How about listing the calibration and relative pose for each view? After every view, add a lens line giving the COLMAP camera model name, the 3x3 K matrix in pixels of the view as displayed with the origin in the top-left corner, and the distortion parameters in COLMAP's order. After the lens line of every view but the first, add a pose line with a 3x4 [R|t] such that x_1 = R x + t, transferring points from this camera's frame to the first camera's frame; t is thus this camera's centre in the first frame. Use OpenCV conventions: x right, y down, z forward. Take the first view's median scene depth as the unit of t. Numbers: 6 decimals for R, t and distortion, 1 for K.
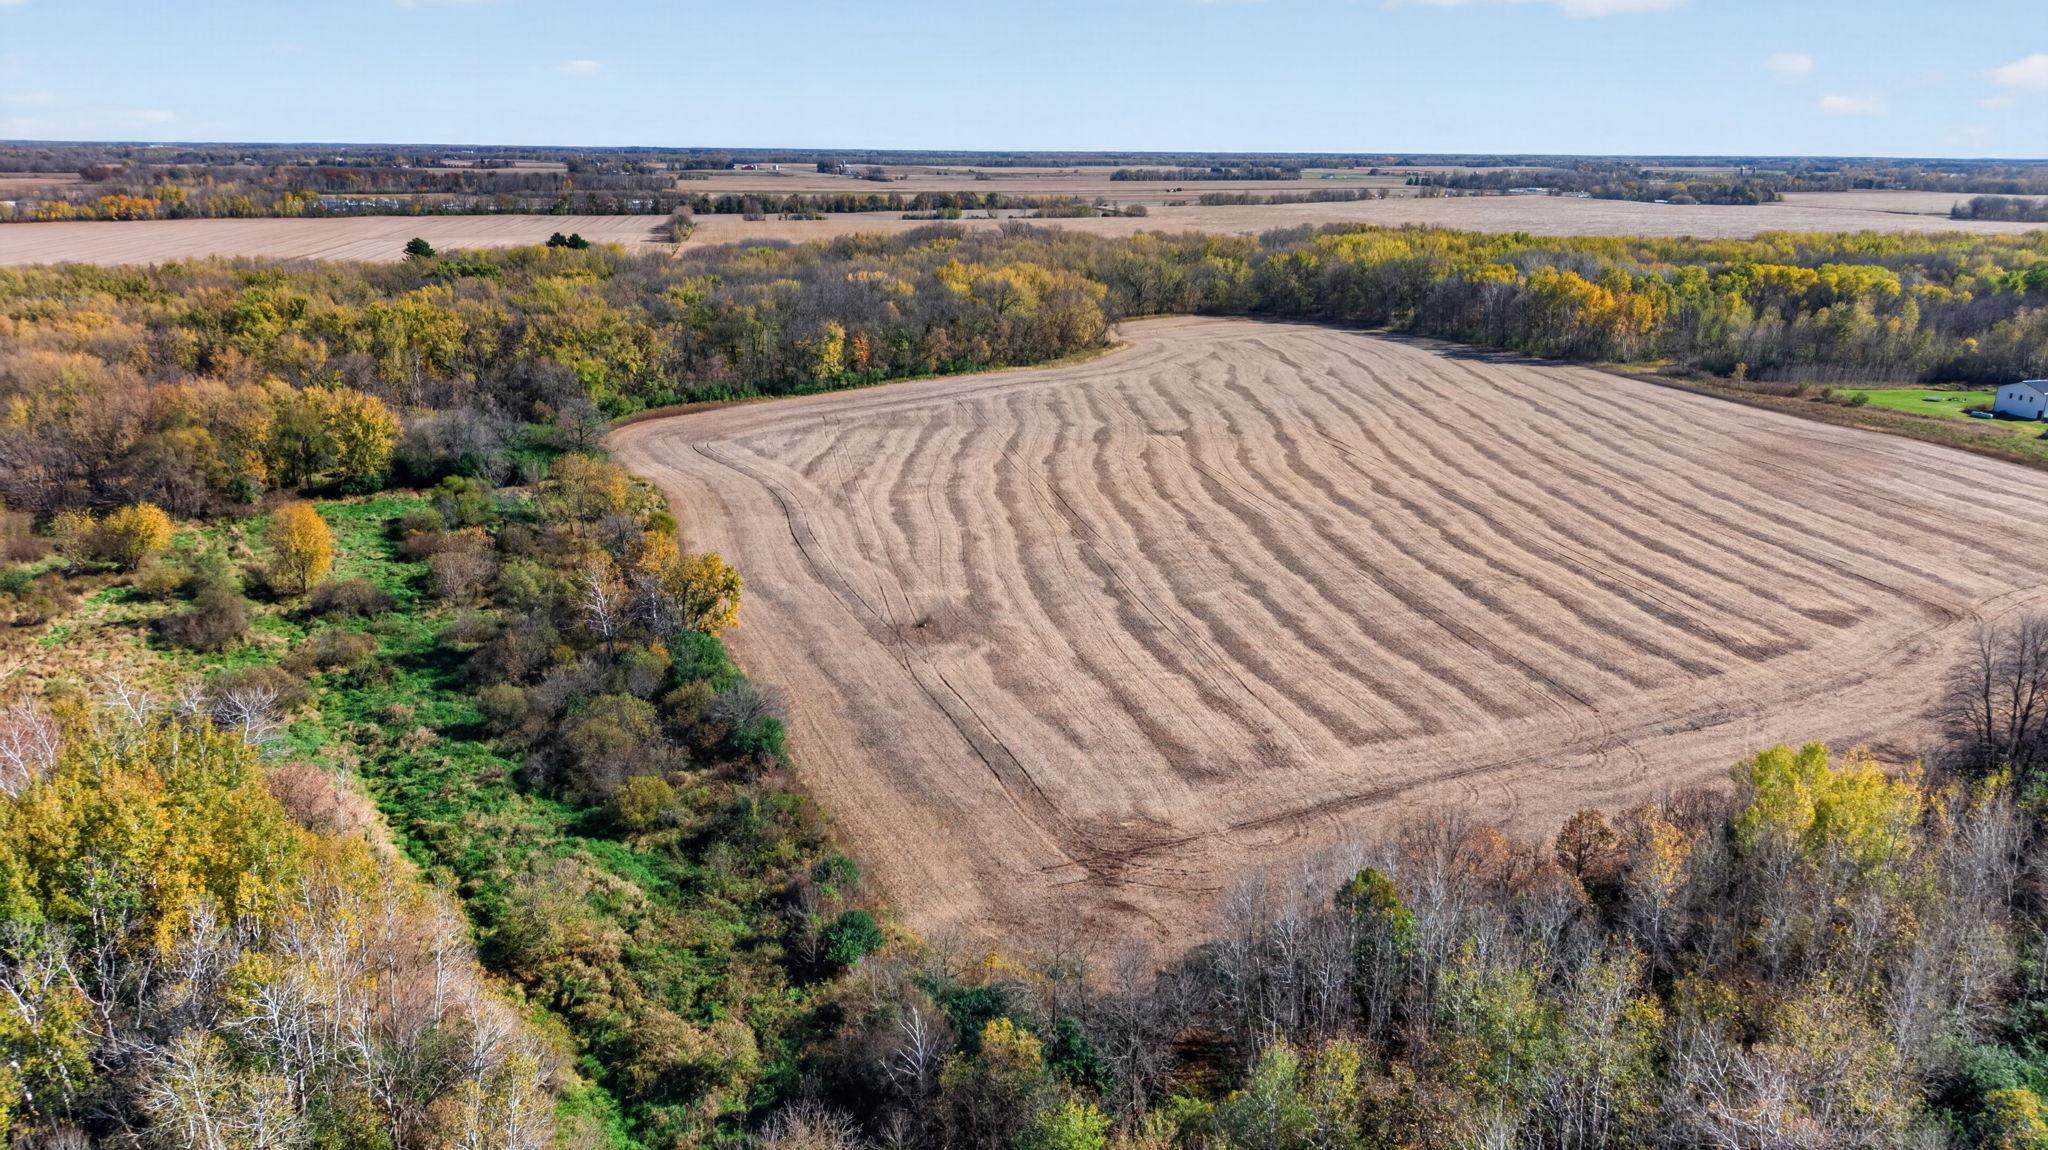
lens RADIAL K [[1342.9, 0, 1030.9], [0, 1342.9, 609.9], [0, 0, 1]] dist [0.074100, -0.094762]
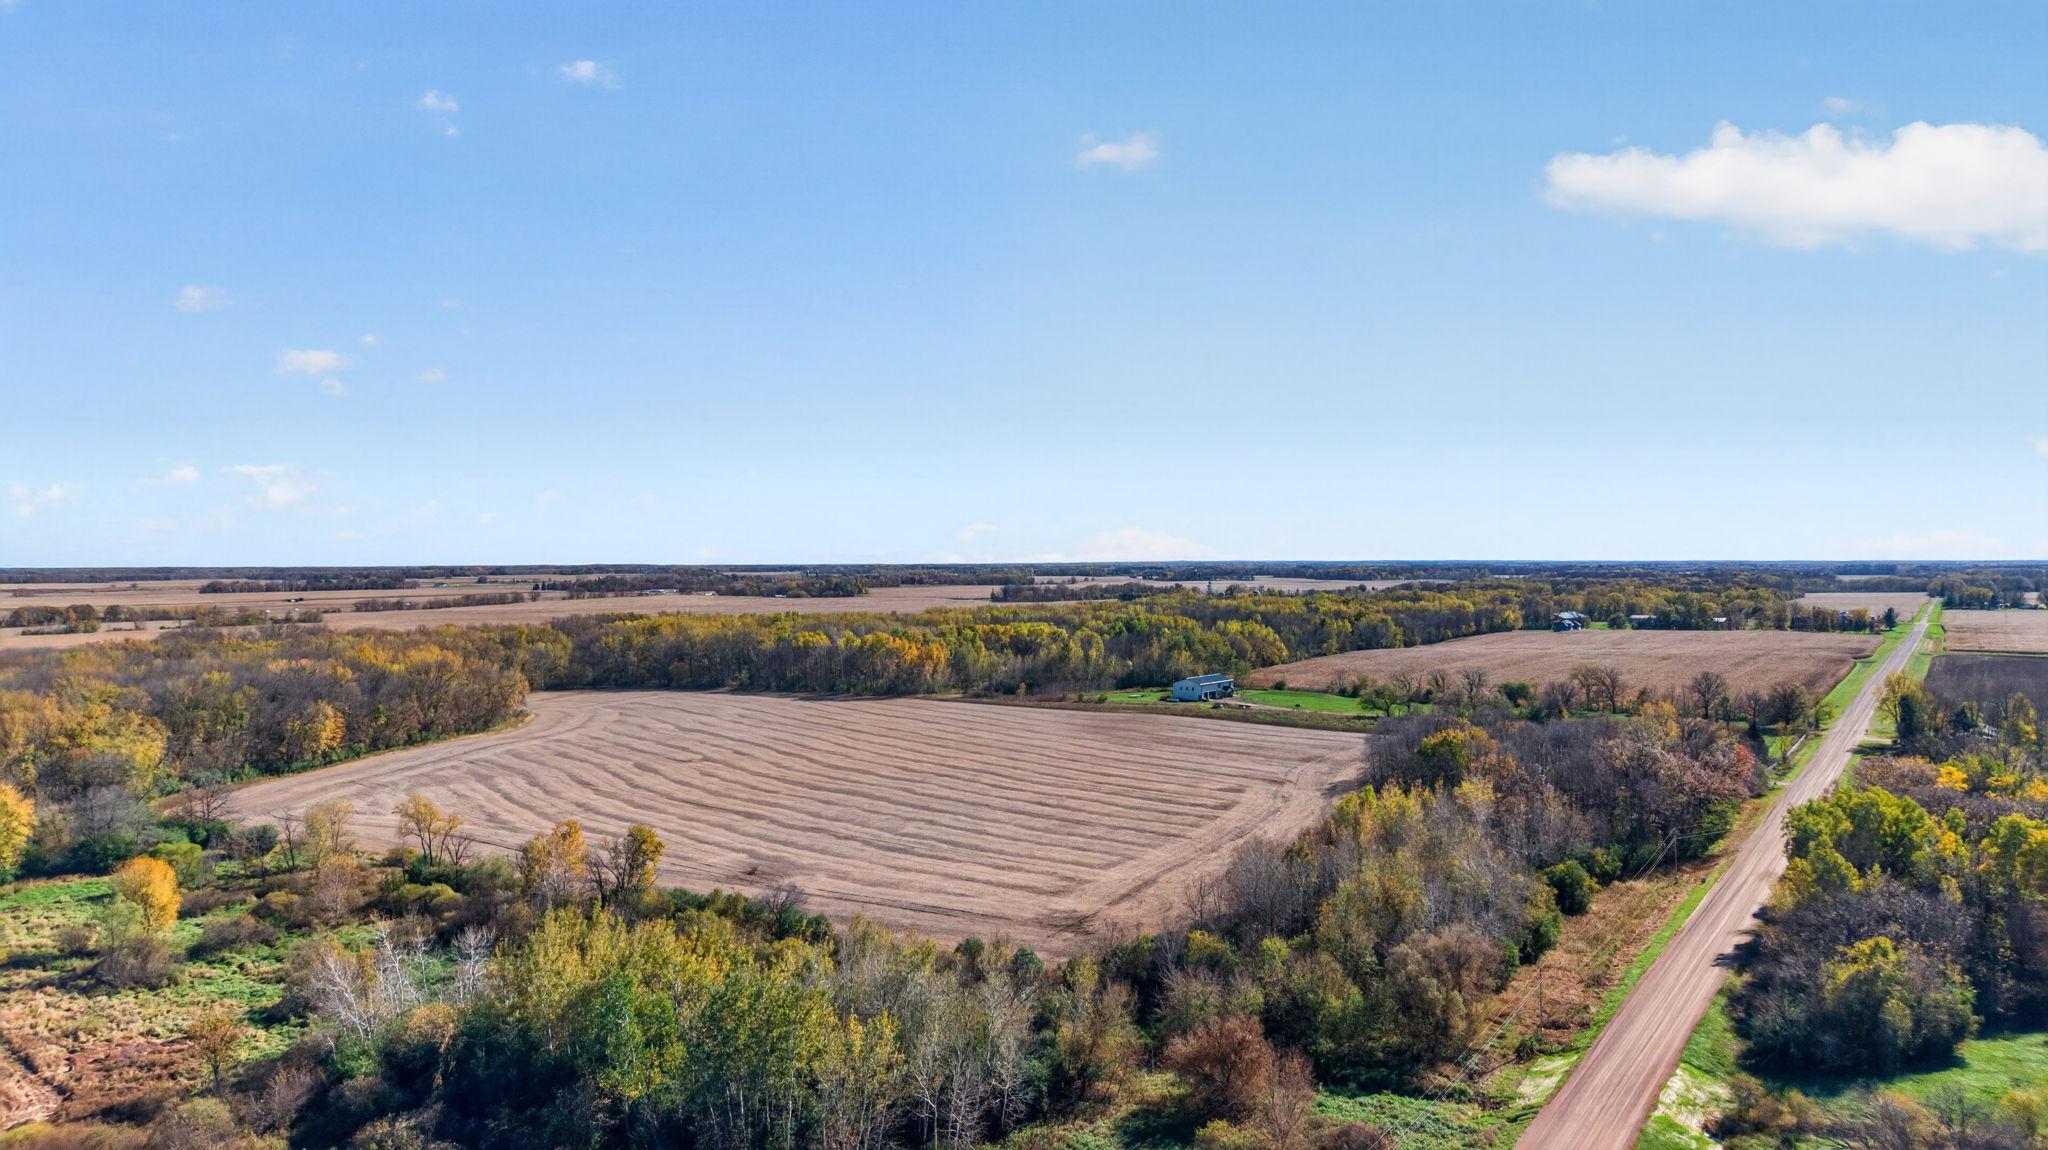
lens RADIAL K [[1358.0, 0, 1006.7], [0, 1358.0, 567.4], [0, 0, 1]] dist [0.021824, -0.017657]
pose [[0.805037, -0.016007, 0.593009, -0.505183], [0.203109, 0.946656, -0.250177, 0.086167], [-0.557371, 0.321847, 0.765344, -0.190810]]
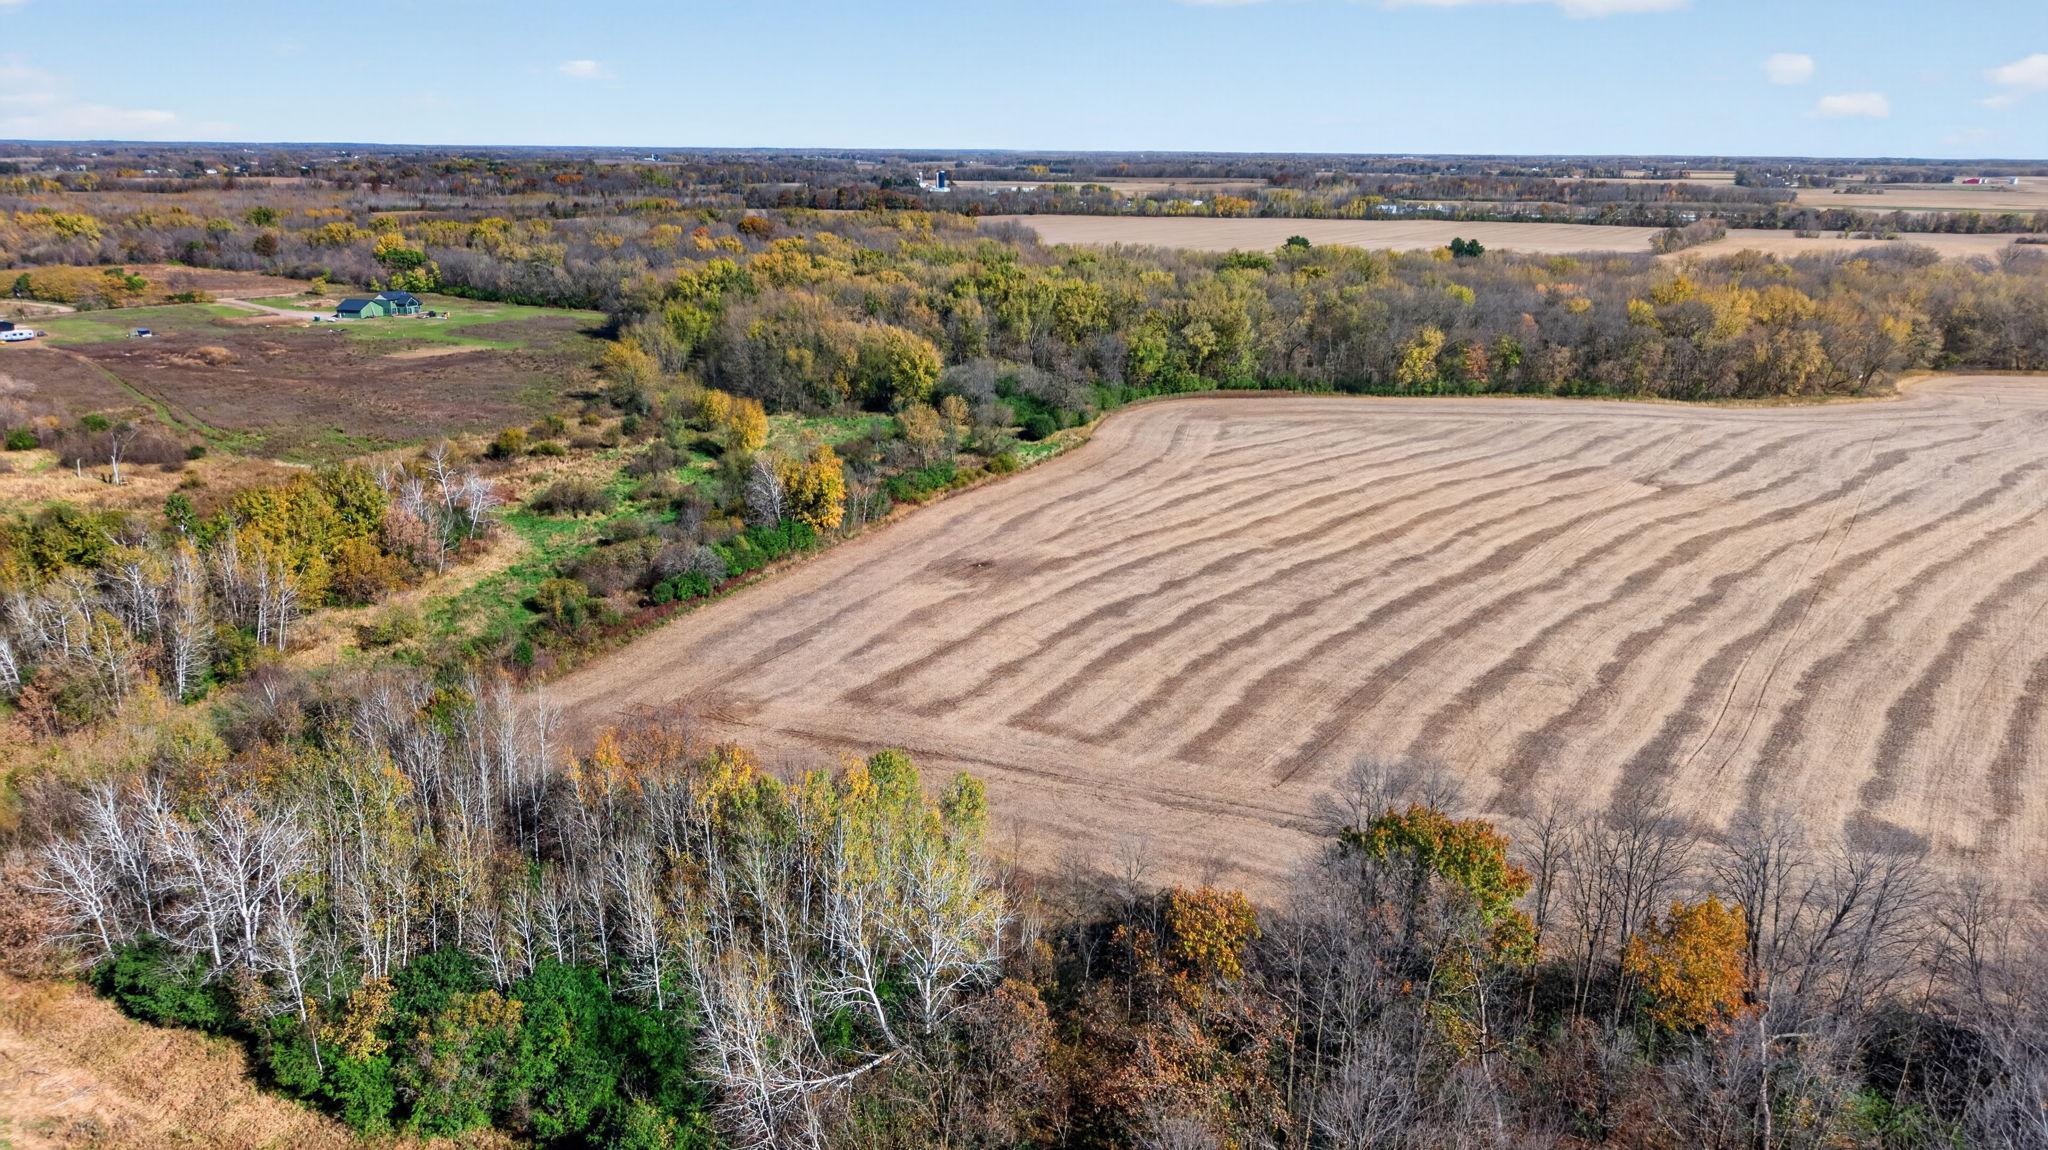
lens RADIAL K [[1372.0, 0, 1024.0], [0, 1372.0, 575.0], [0, 0, 1]] dist [0.080735, -0.113892]
pose [[0.680621, 0.213257, -0.700912, 0.579781], [-0.238740, 0.969037, 0.063007, -0.047892], [0.692646, 0.124452, 0.710460, 0.155930]]
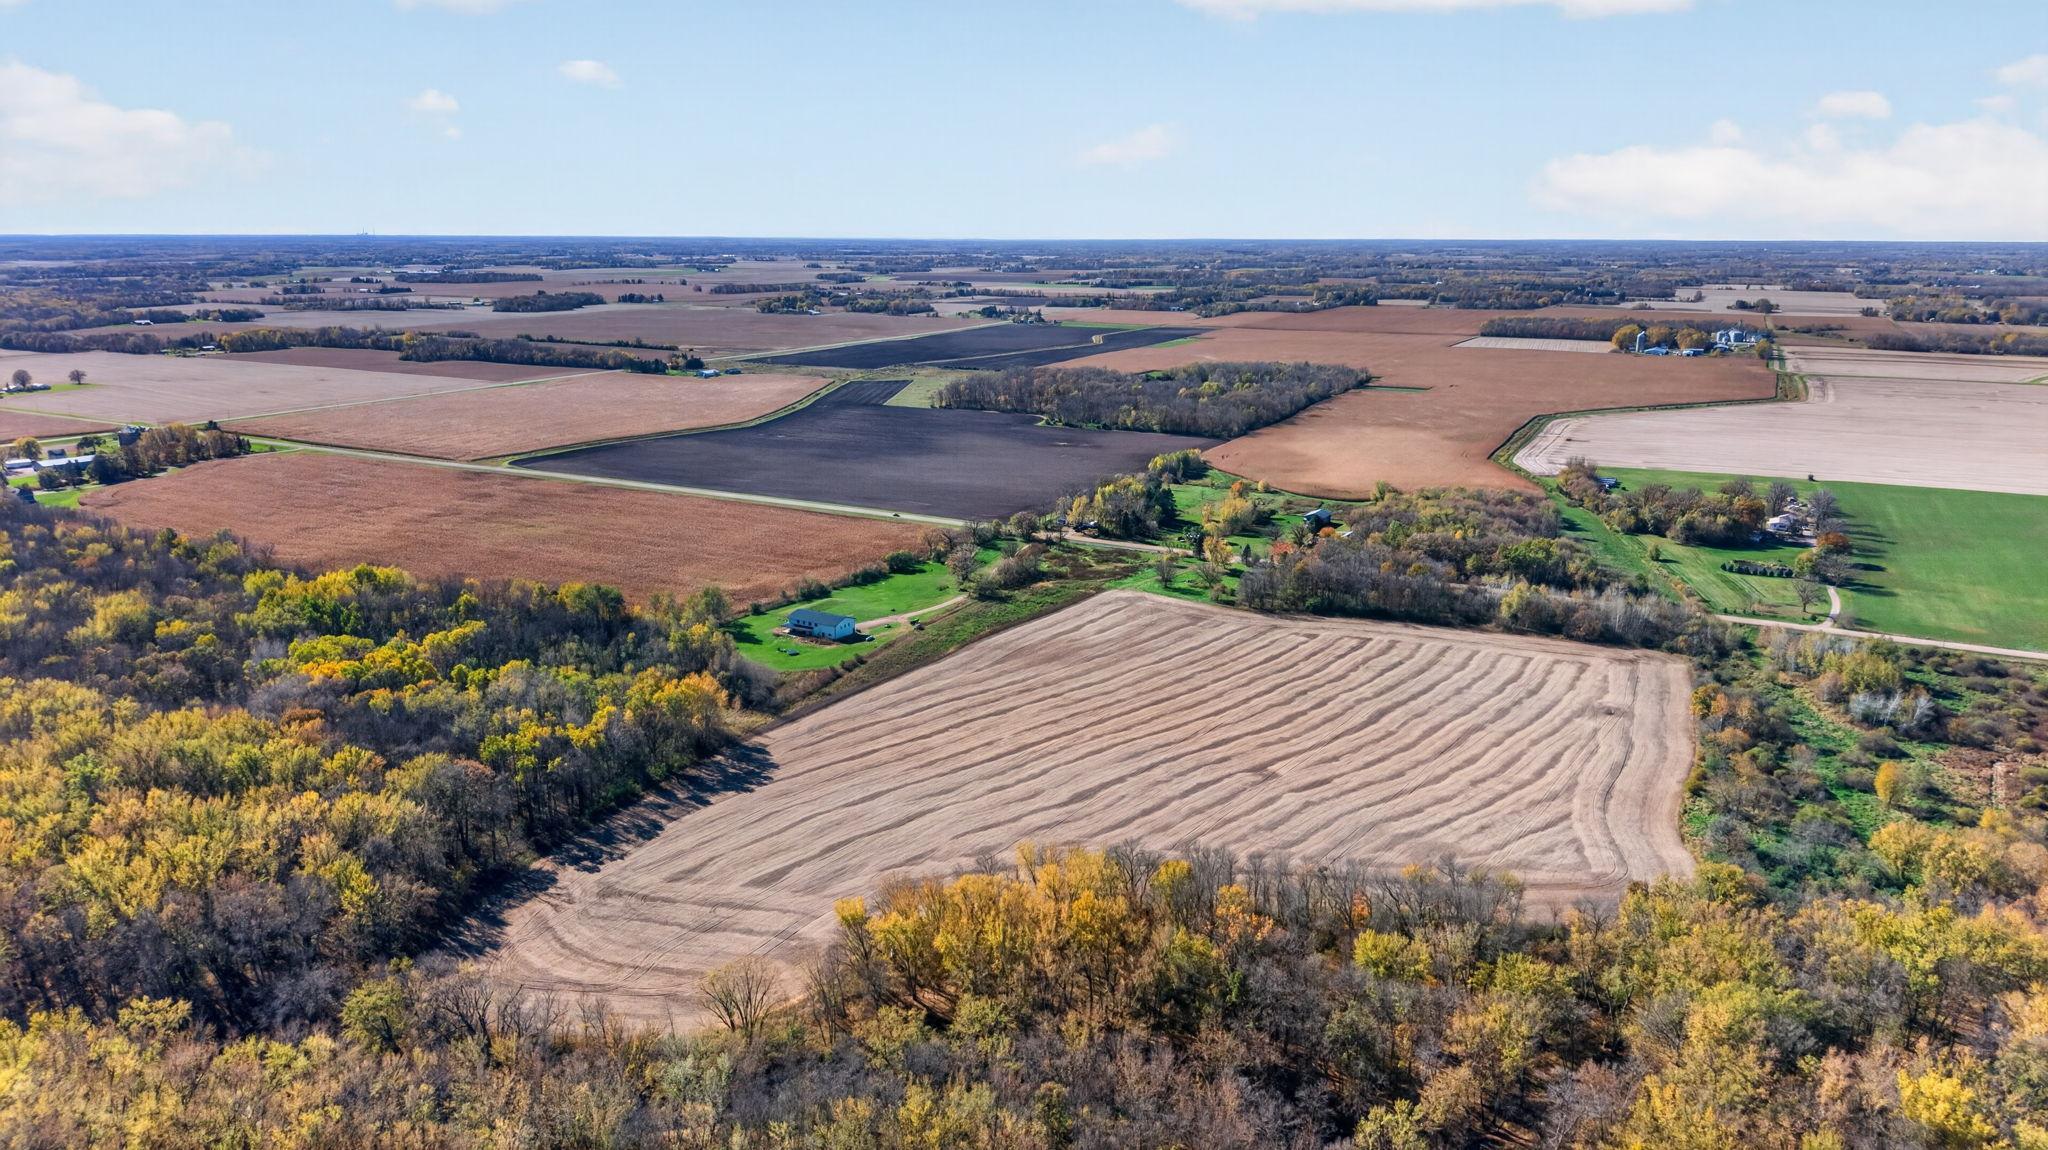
lens RADIAL K [[1421.0, 0, 1022.8], [0, 1421.0, 599.2], [0, 0, 1]] dist [0.037763, -0.018990]
pose [[-0.682410, -0.201902, 0.702533, -0.888200], [0.227269, 0.854860, 0.466438, -1.277701], [-0.694742, 0.477965, -0.537479, 2.367997]]
